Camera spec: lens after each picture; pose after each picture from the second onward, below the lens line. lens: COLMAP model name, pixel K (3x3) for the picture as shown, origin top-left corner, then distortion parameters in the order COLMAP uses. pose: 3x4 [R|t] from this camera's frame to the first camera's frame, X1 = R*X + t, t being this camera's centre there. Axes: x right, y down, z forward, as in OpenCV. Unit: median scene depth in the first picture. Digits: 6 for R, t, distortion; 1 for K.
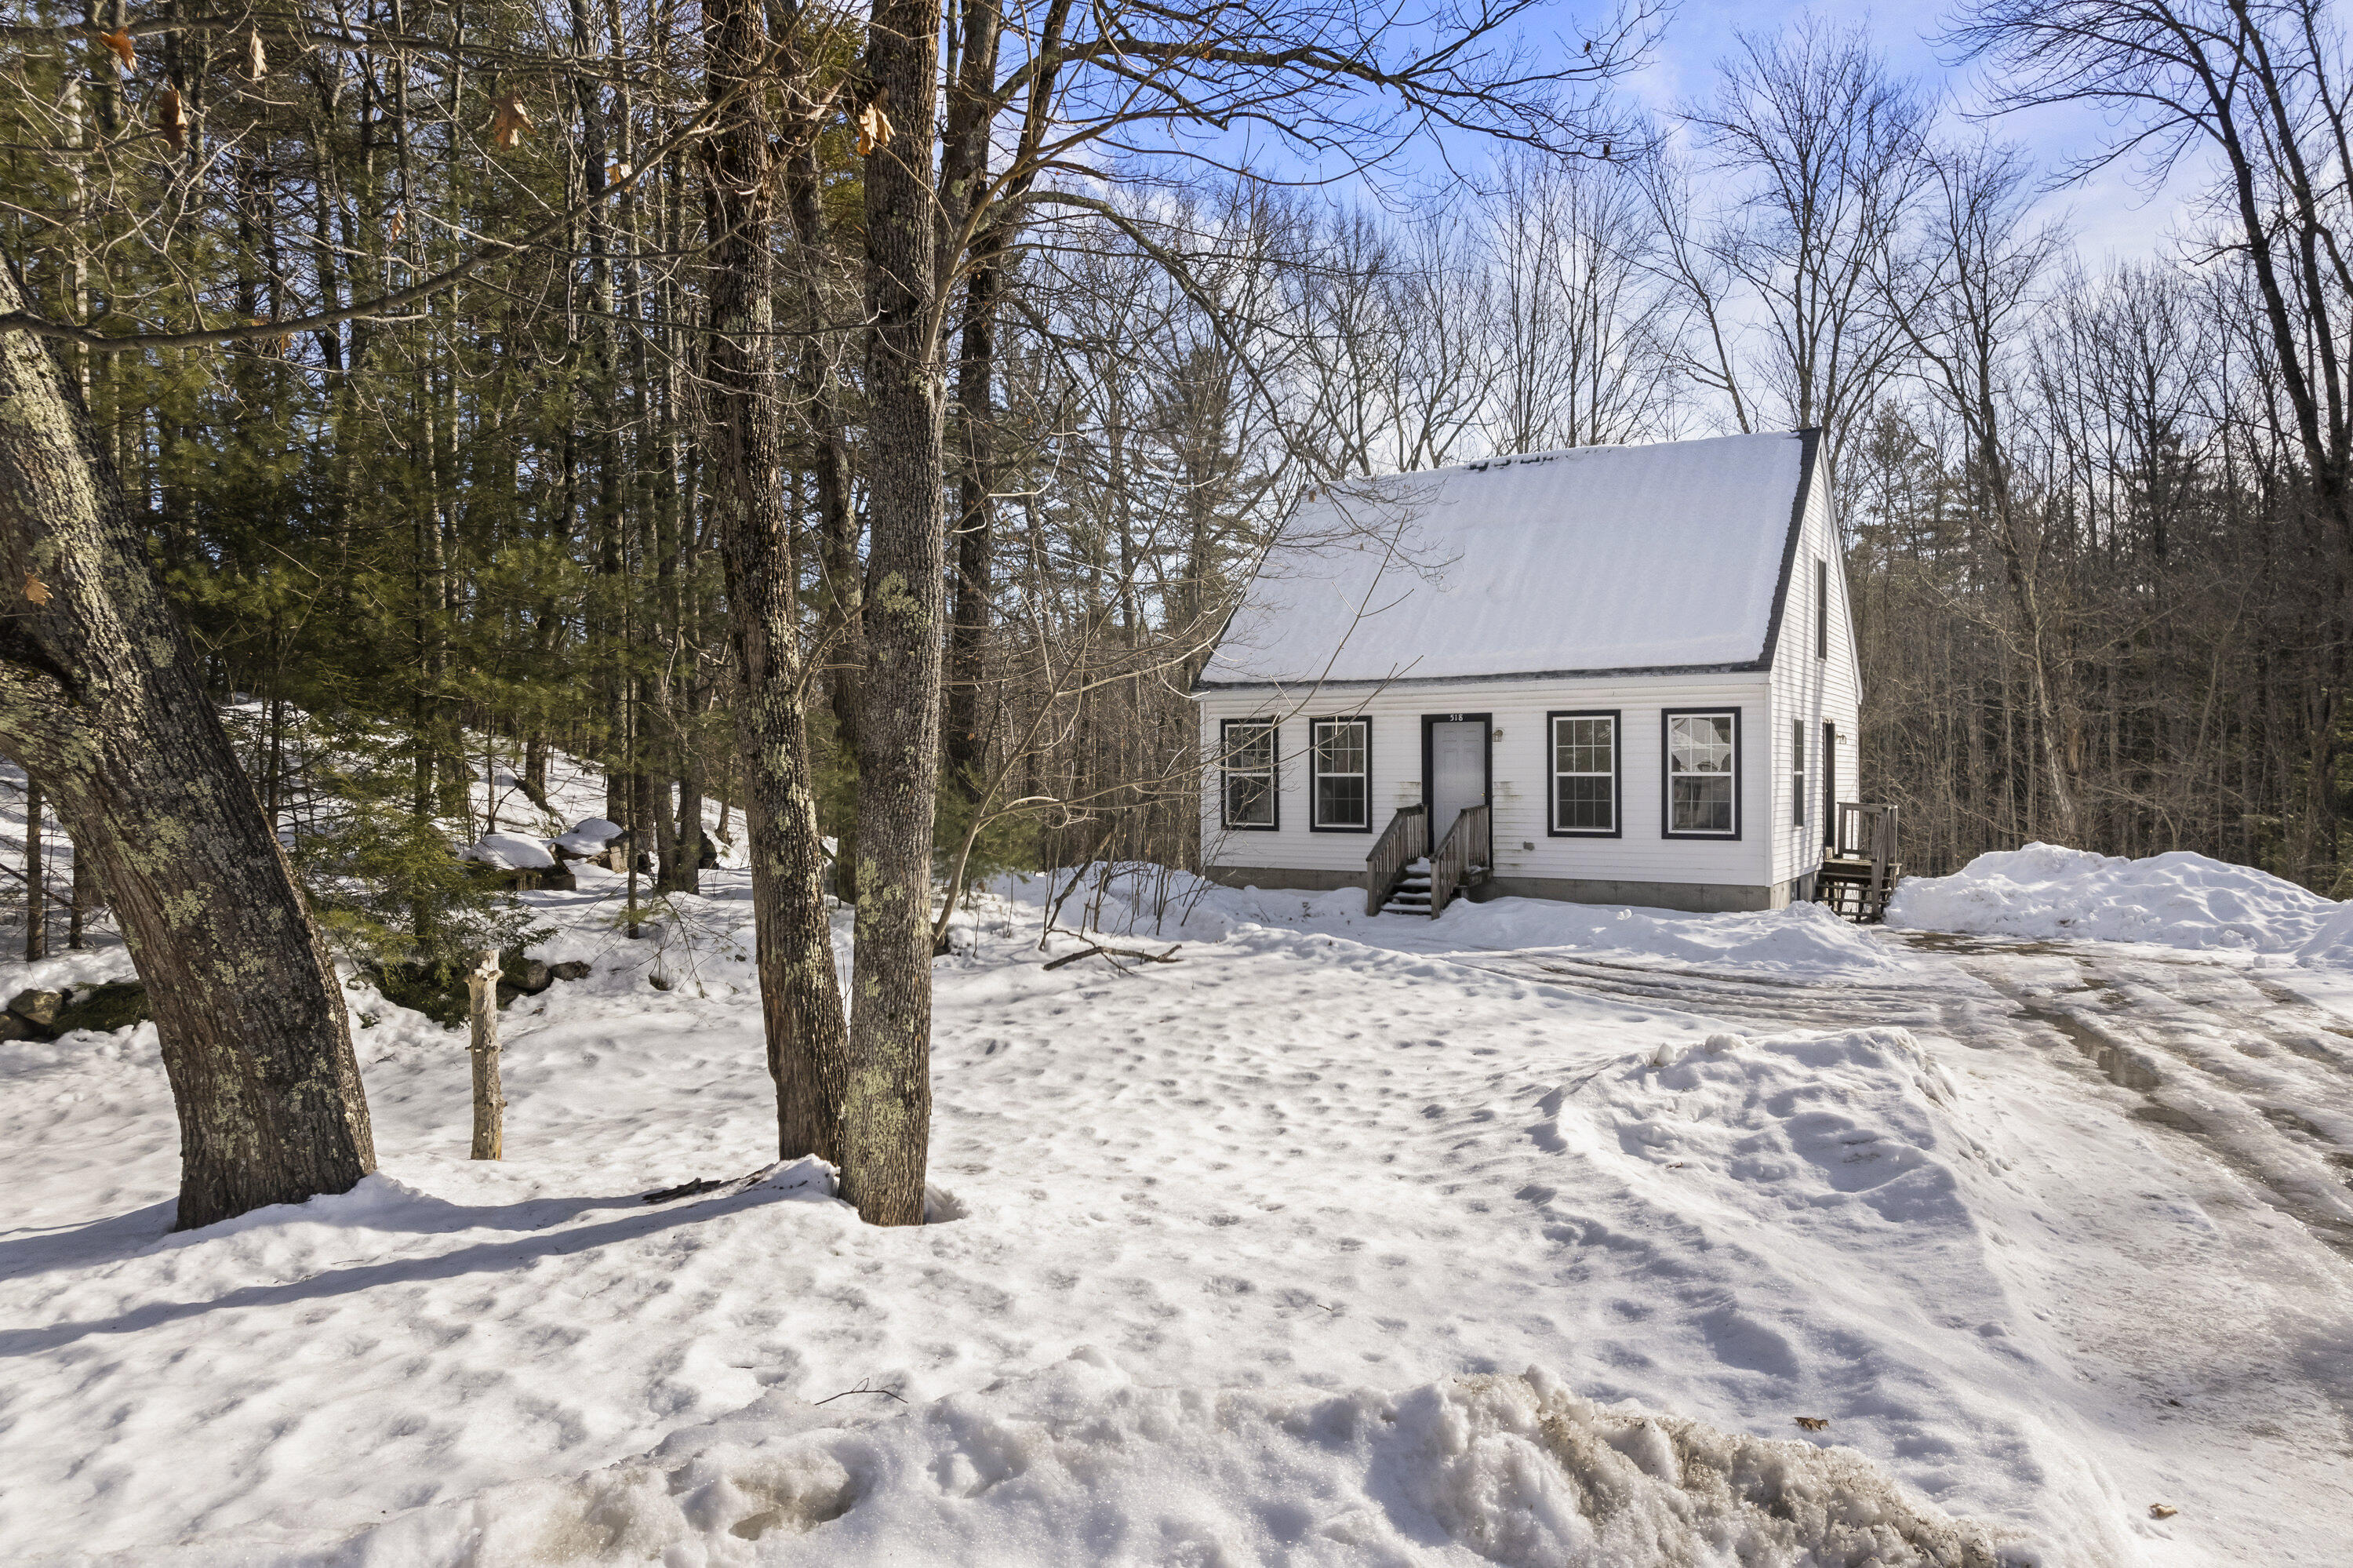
lens RADIAL K [[1460.2, 0, 1179.0], [0, 1460.2, 780.2], [0, 0, 1]] dist [-0.009370, 0.003990]
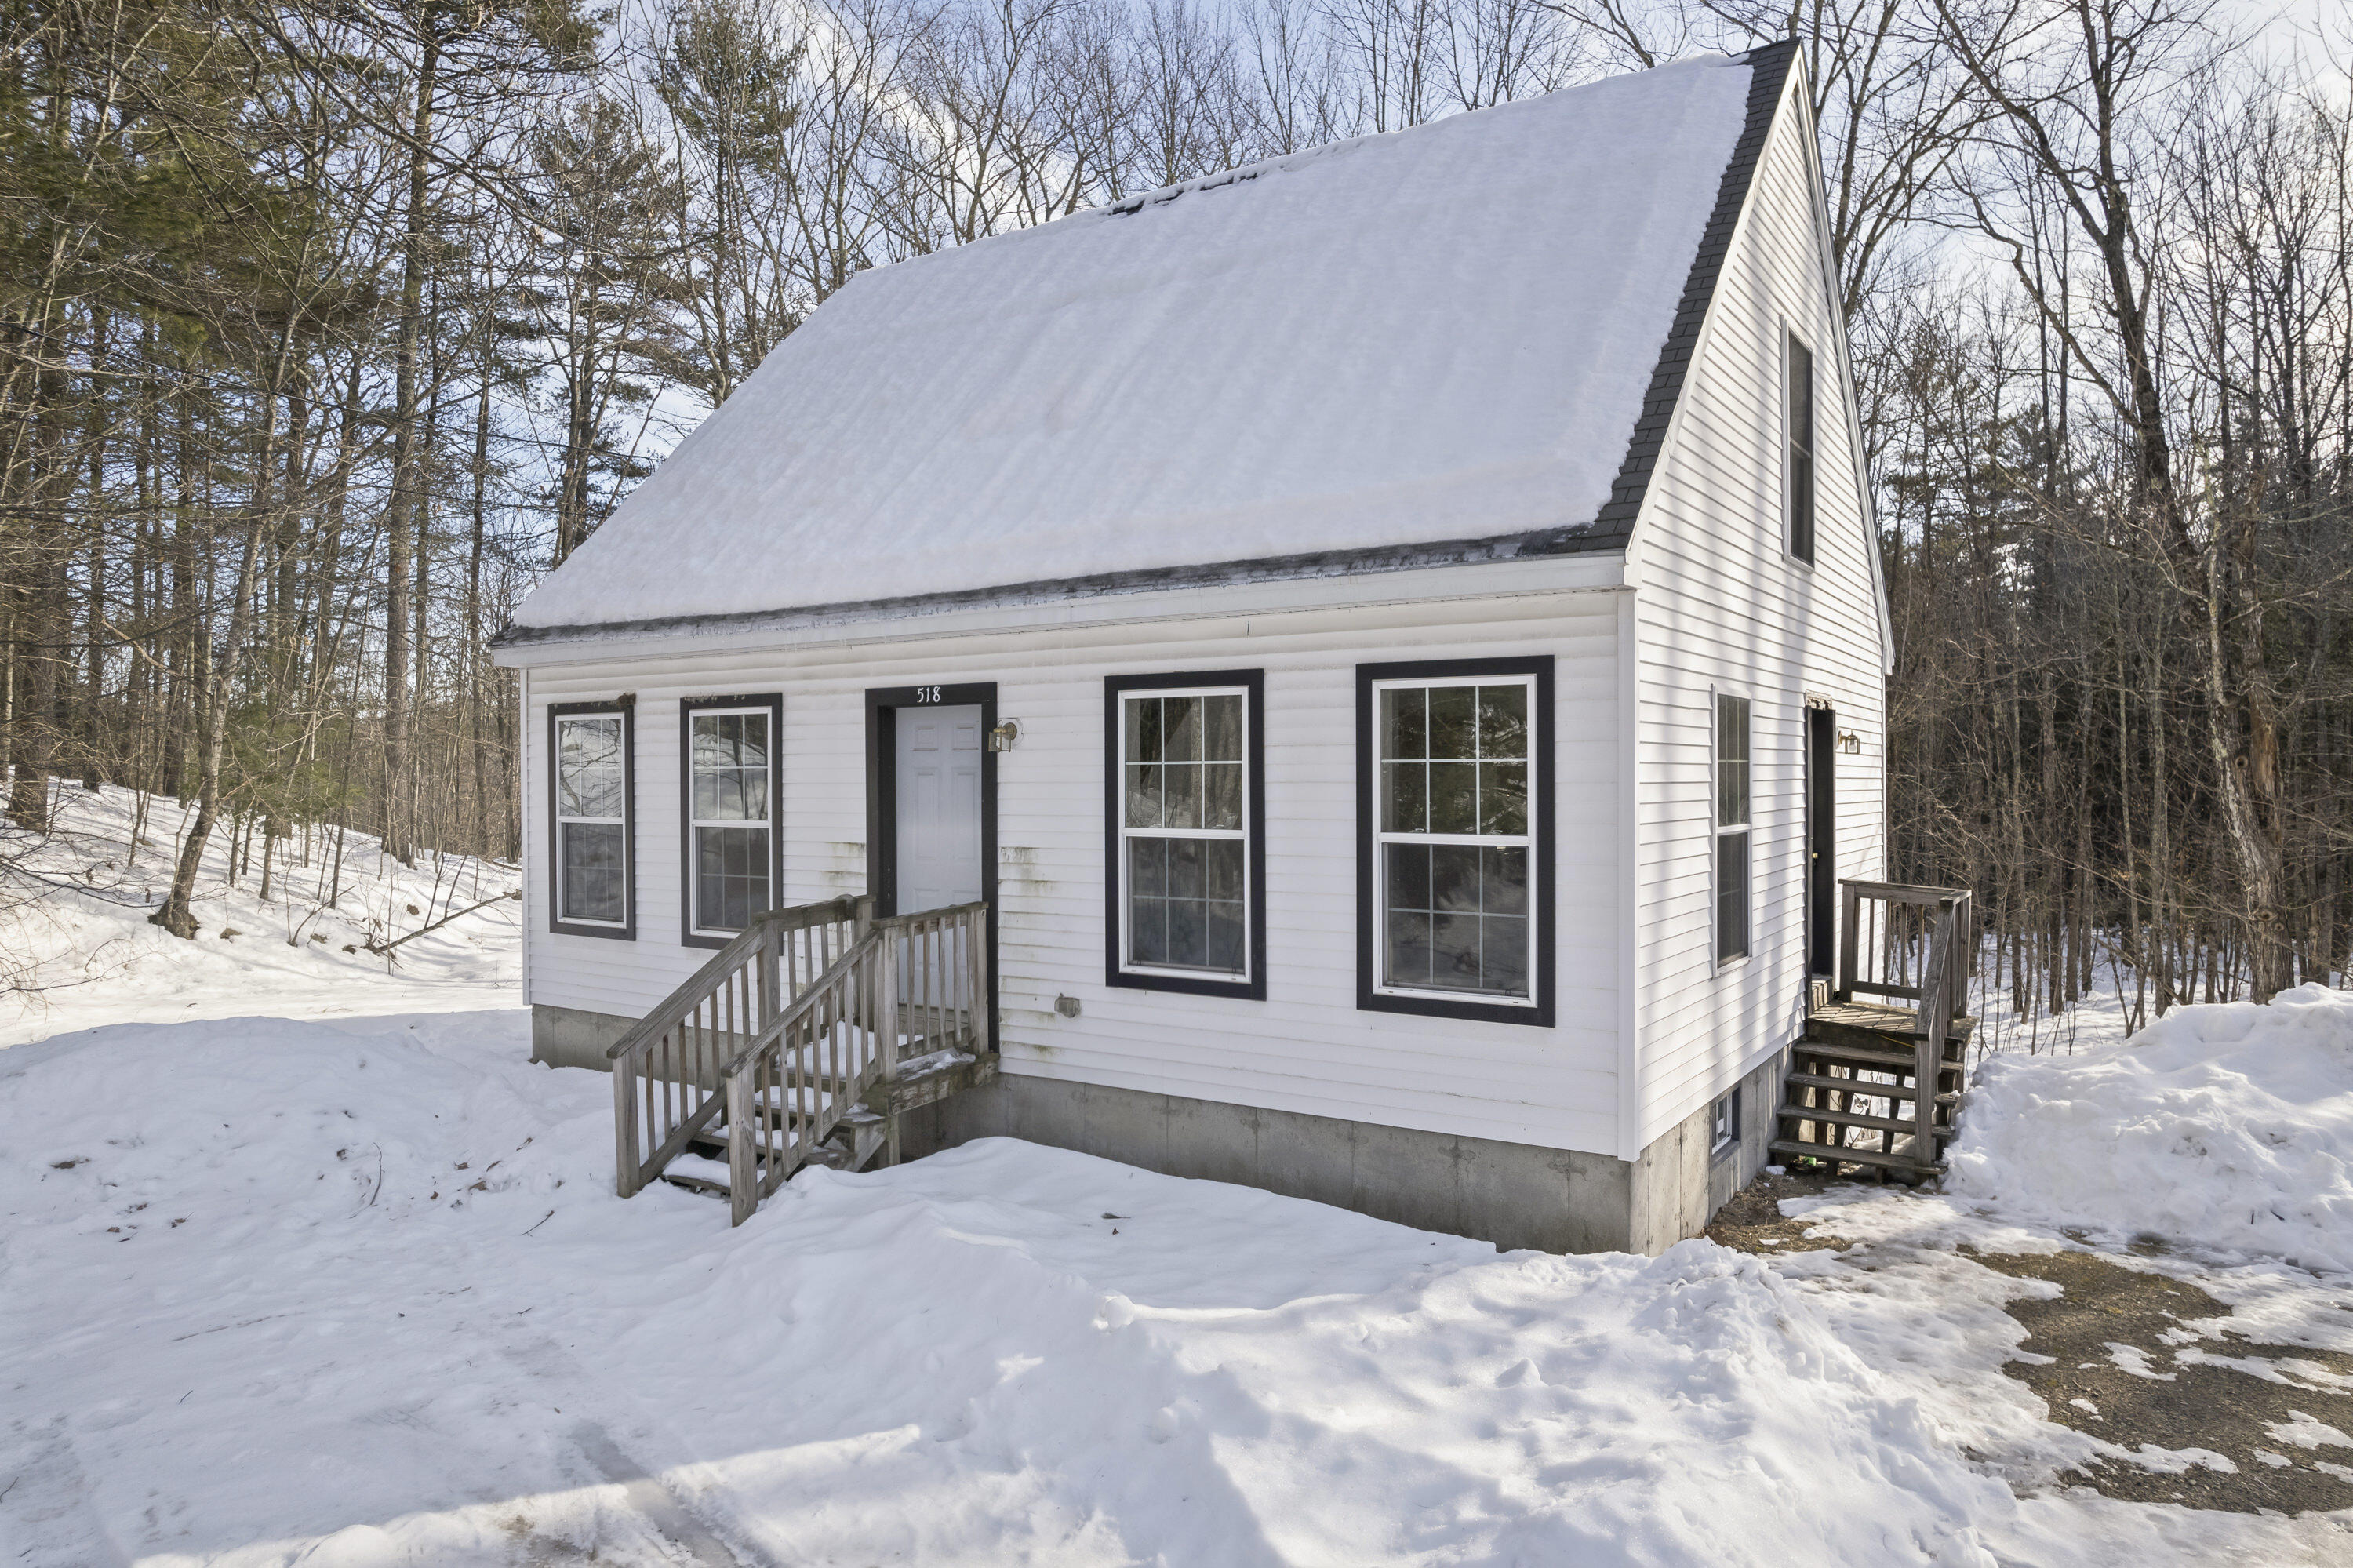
lens RADIAL K [[1460.2, 0, 1175.3], [0, 1460.2, 787.6], [0, 0, 1]] dist [-0.009370, 0.003990]
pose [[0.999808, -0.000958, -0.019565, 0.266178], [0.001020, 0.999994, 0.003179, -0.016888], [0.019561, -0.003199, 0.999804, 0.567813]]
